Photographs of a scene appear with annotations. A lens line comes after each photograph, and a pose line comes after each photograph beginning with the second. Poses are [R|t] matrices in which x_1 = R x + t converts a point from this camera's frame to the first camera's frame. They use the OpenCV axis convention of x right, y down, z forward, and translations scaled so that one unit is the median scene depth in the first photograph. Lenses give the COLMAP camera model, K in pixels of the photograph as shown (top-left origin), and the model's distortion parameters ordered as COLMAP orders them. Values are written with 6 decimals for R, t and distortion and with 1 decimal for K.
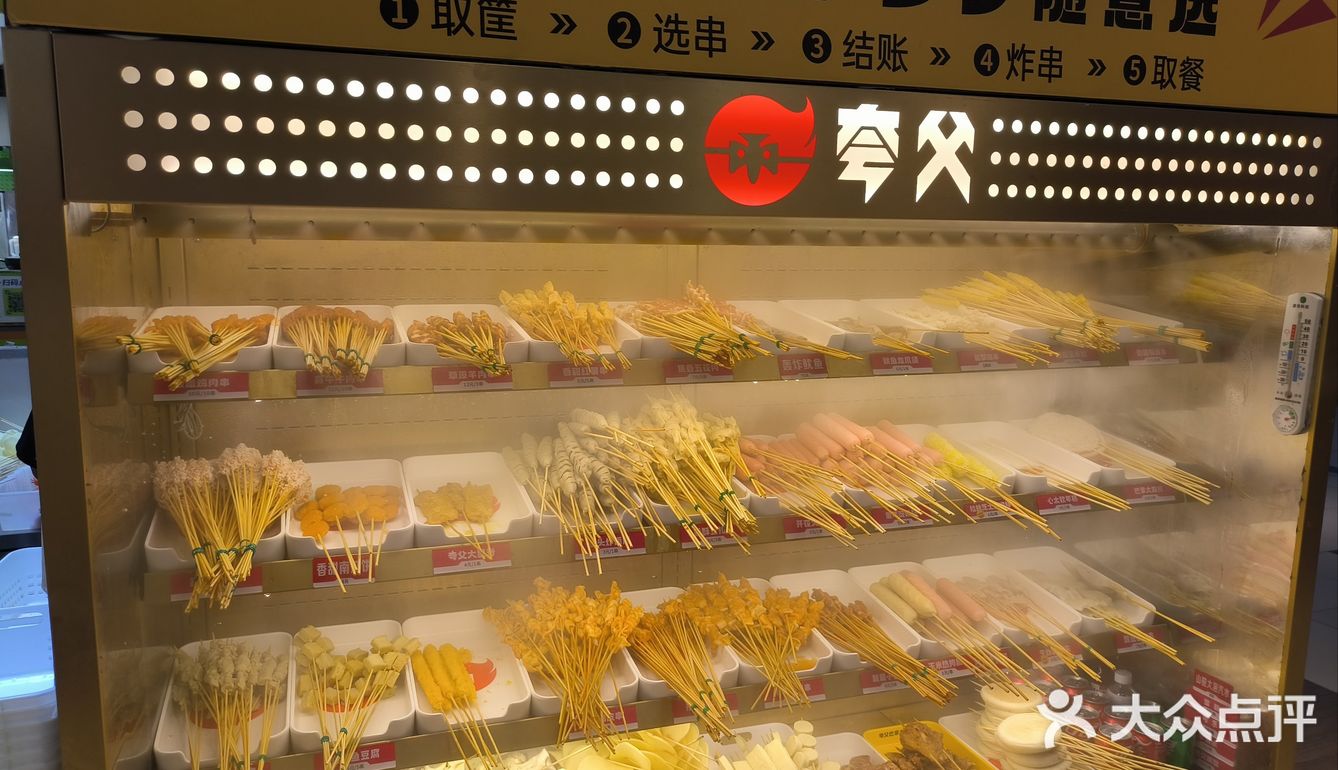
lens RADIAL K [[987.2, 0, 669.0], [0, 987.2, 385.0], [0, 0, 1]] dist [0.055839, -0.053594]
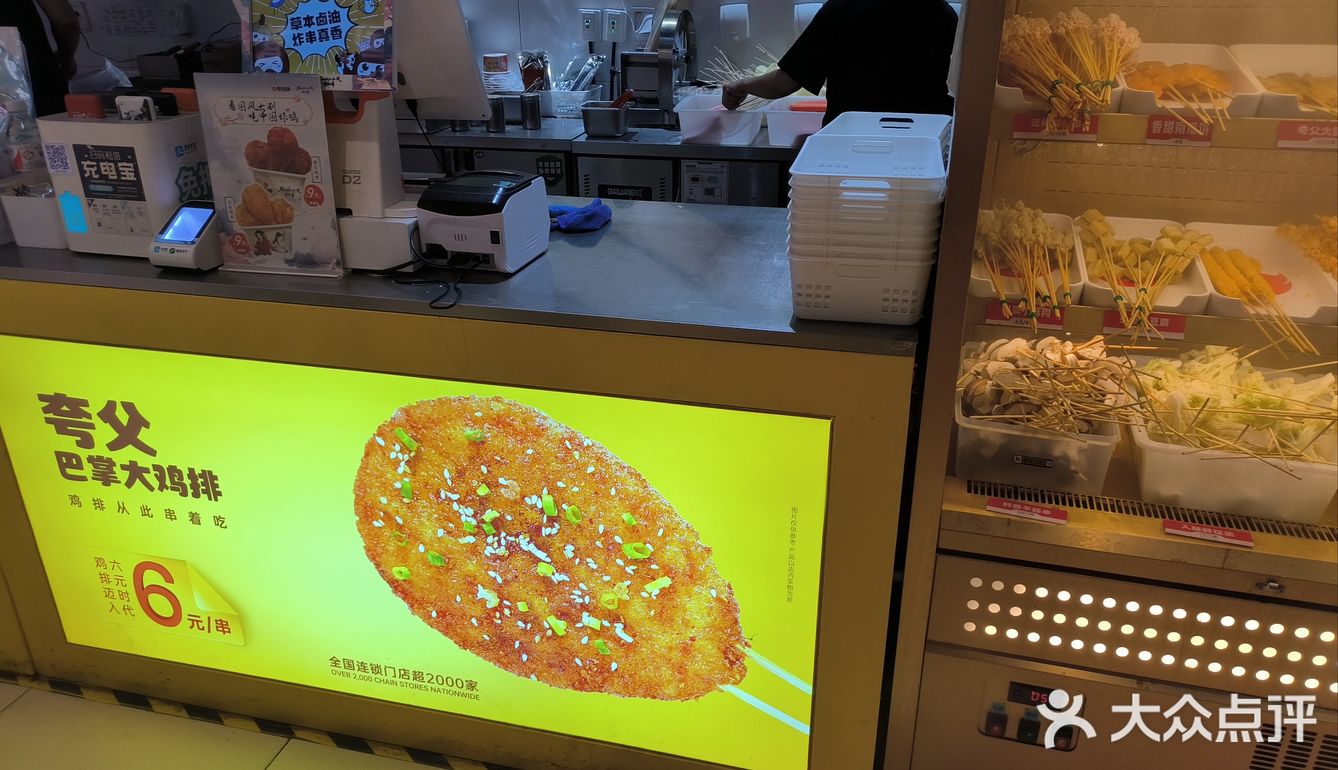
lens RADIAL K [[987.2, 0, 669.0], [0, 987.2, 385.0], [0, 0, 1]] dist [0.055839, -0.053594]
pose [[0.823834, 0.217515, -0.523436, -0.159713], [-0.071969, 0.956108, 0.284040, 0.171229], [0.562244, -0.196330, 0.803328, -0.122446]]
